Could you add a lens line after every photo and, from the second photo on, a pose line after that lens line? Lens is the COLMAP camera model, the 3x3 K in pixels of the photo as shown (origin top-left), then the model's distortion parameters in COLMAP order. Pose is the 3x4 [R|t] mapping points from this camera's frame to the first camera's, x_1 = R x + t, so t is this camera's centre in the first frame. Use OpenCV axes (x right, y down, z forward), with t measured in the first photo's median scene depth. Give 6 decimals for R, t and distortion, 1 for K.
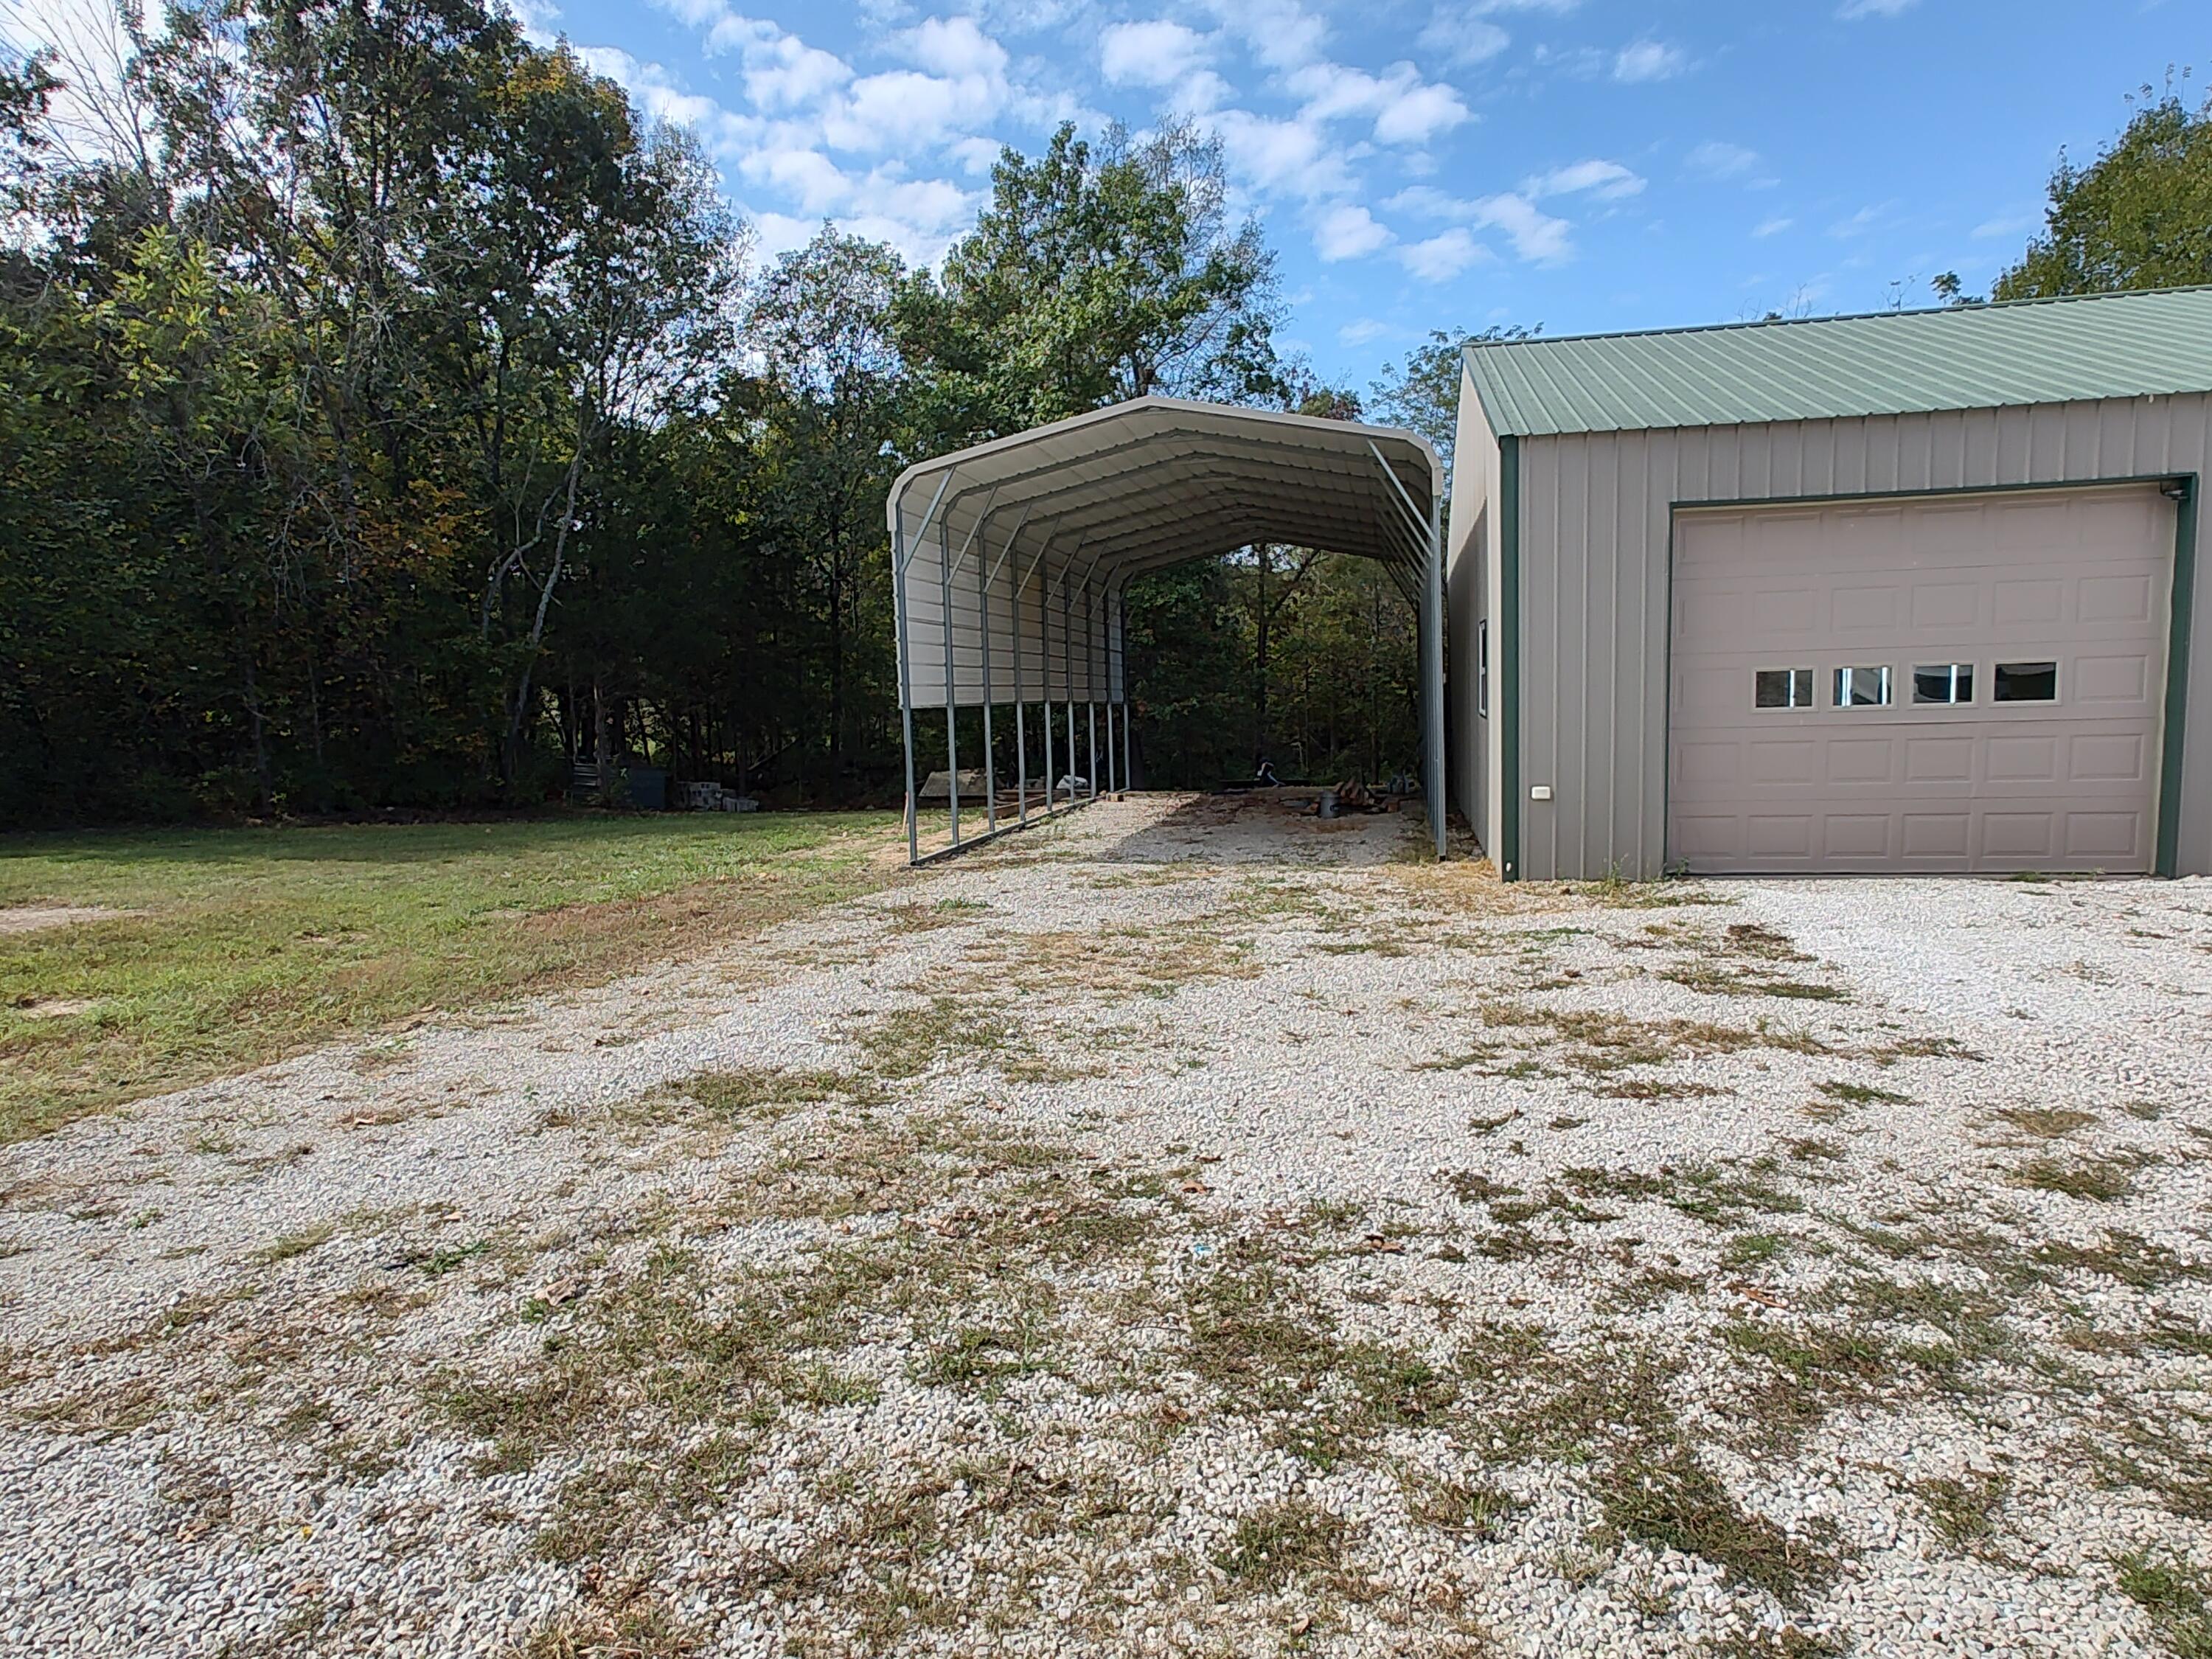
lens RADIAL K [[1416.7, 0, 1106.0], [0, 1416.7, 829.5], [0, 0, 1]] dist [-0.031326, 0.030745]
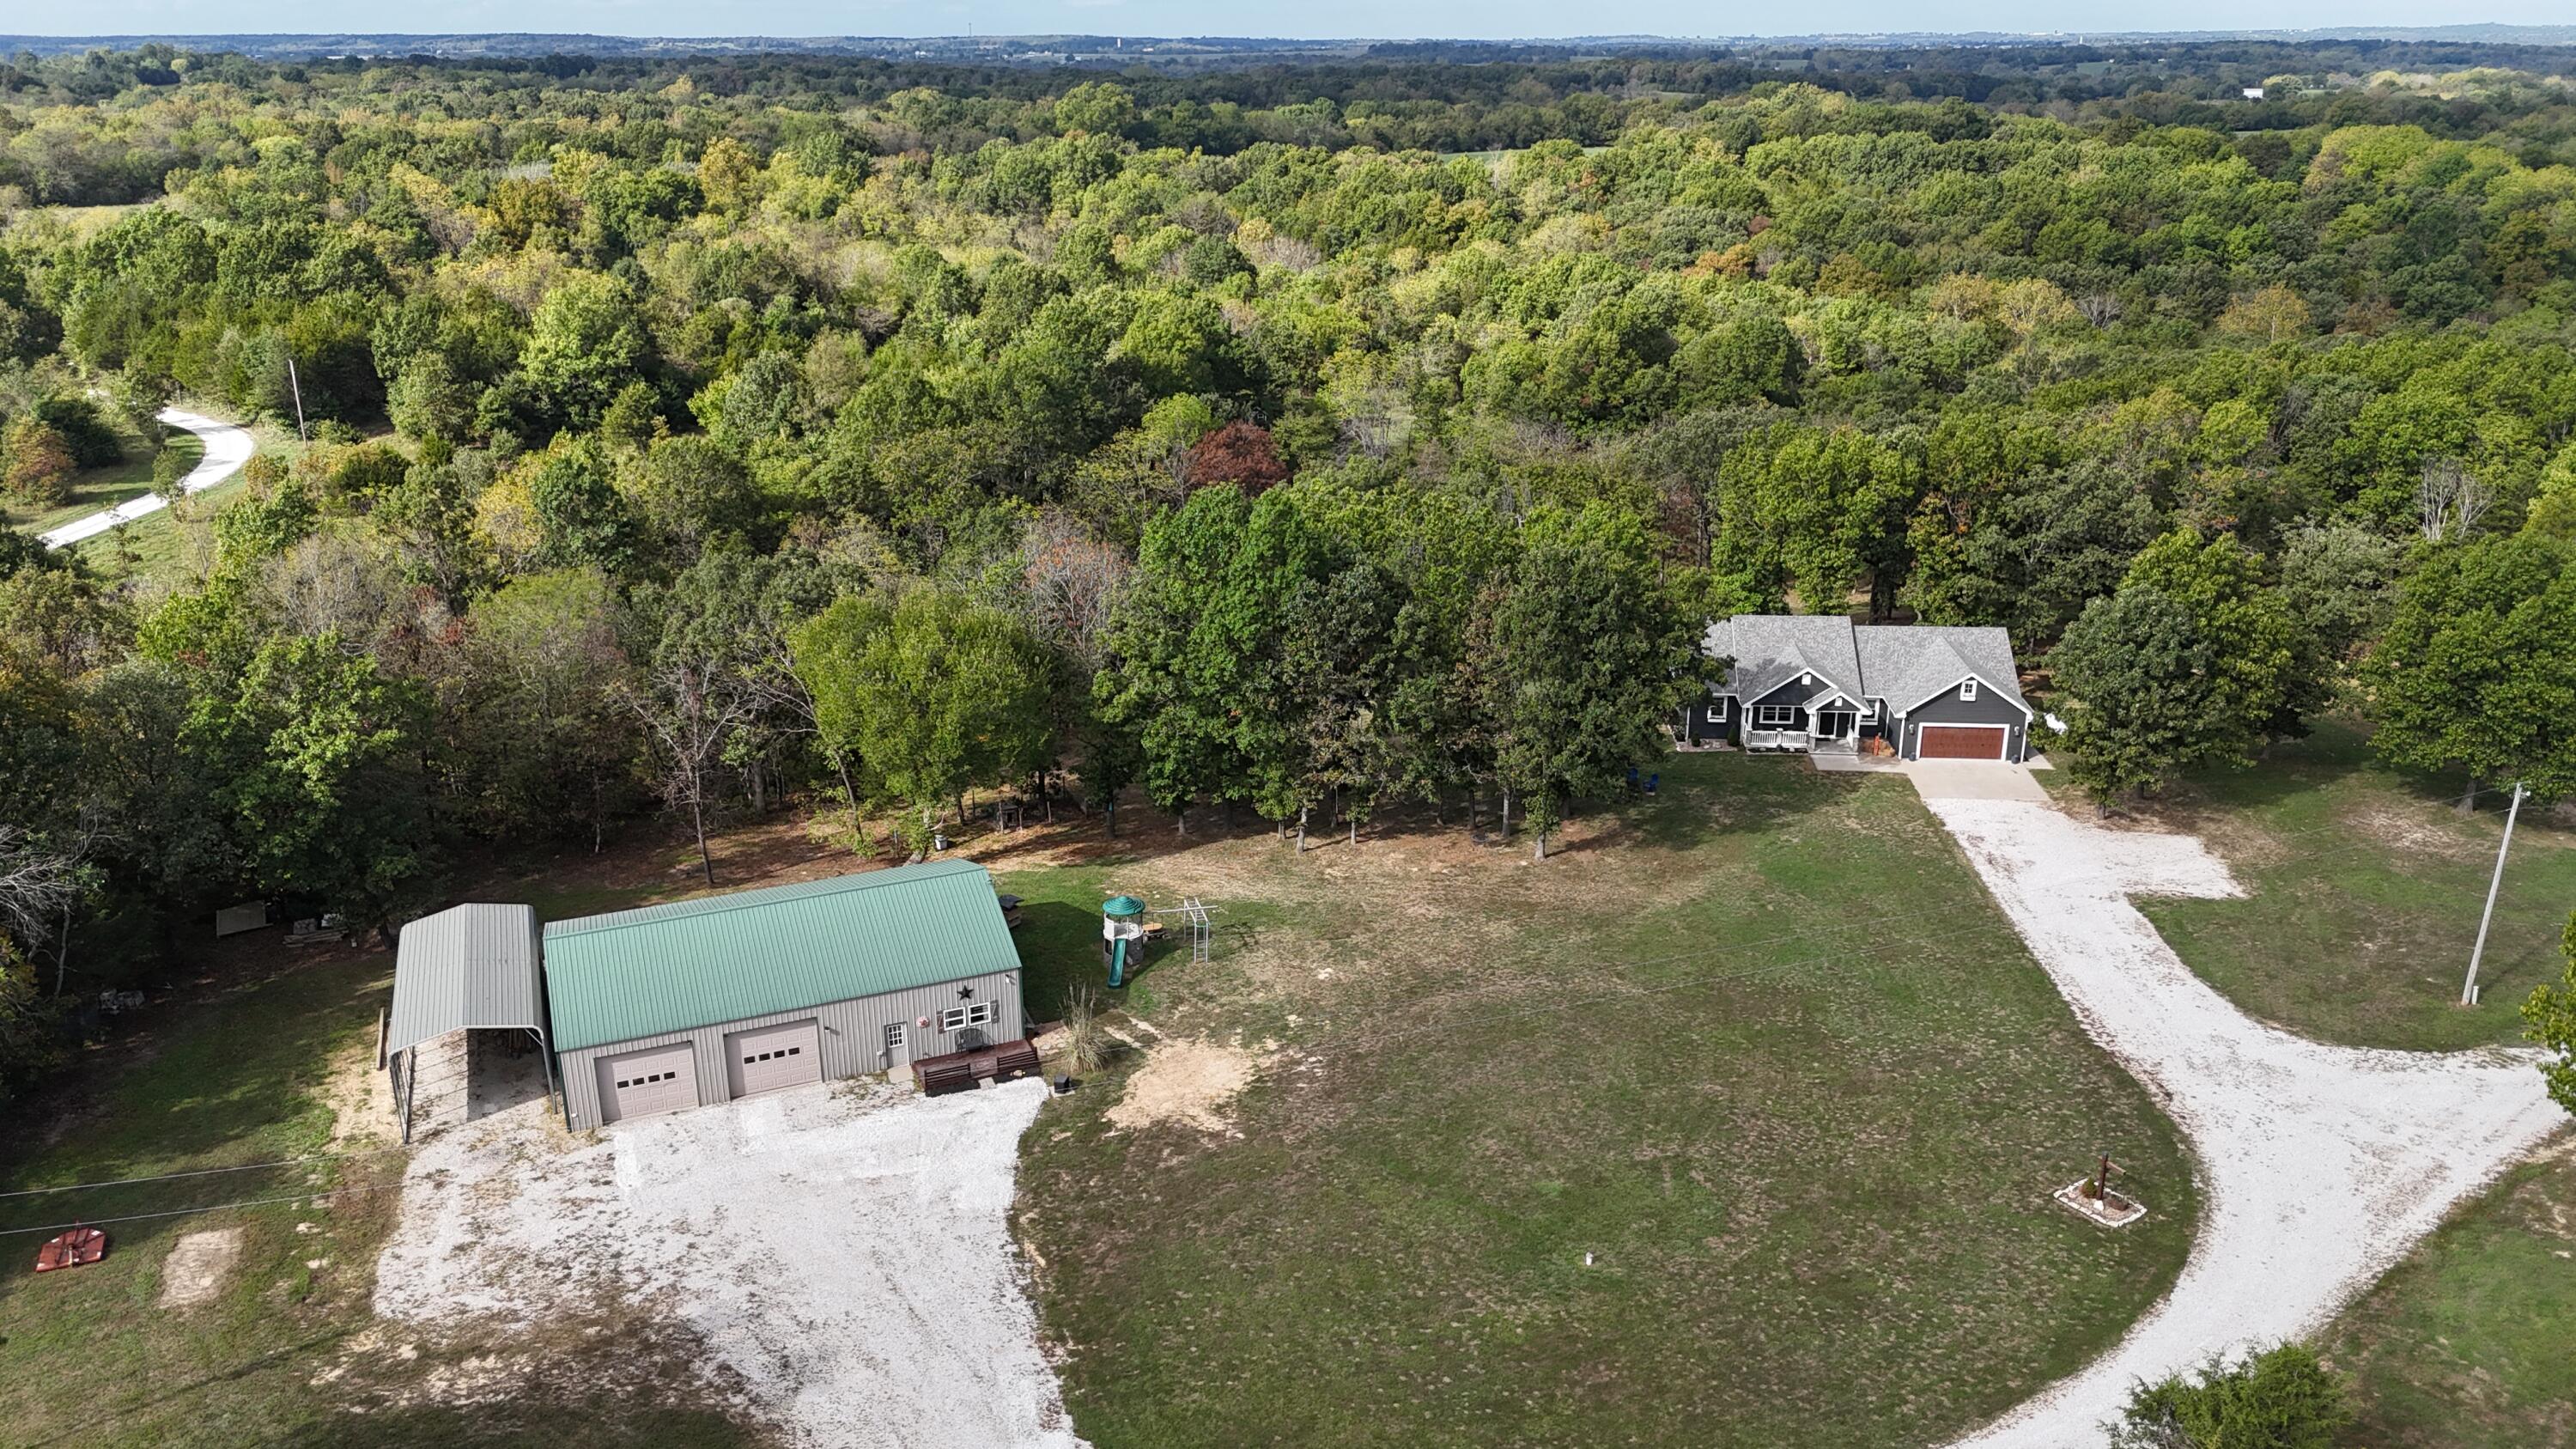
lens RADIAL K [[1871.1, 0, 1288.0], [0, 1871.1, 724.5], [0, 0, 1]] dist [0.061334, -0.054740]
pose [[0.828706, -0.163534, 0.535259, -1.025673], [0.039051, 0.970924, 0.236180, -3.162622], [-0.558319, -0.174822, 0.810997, -6.140225]]
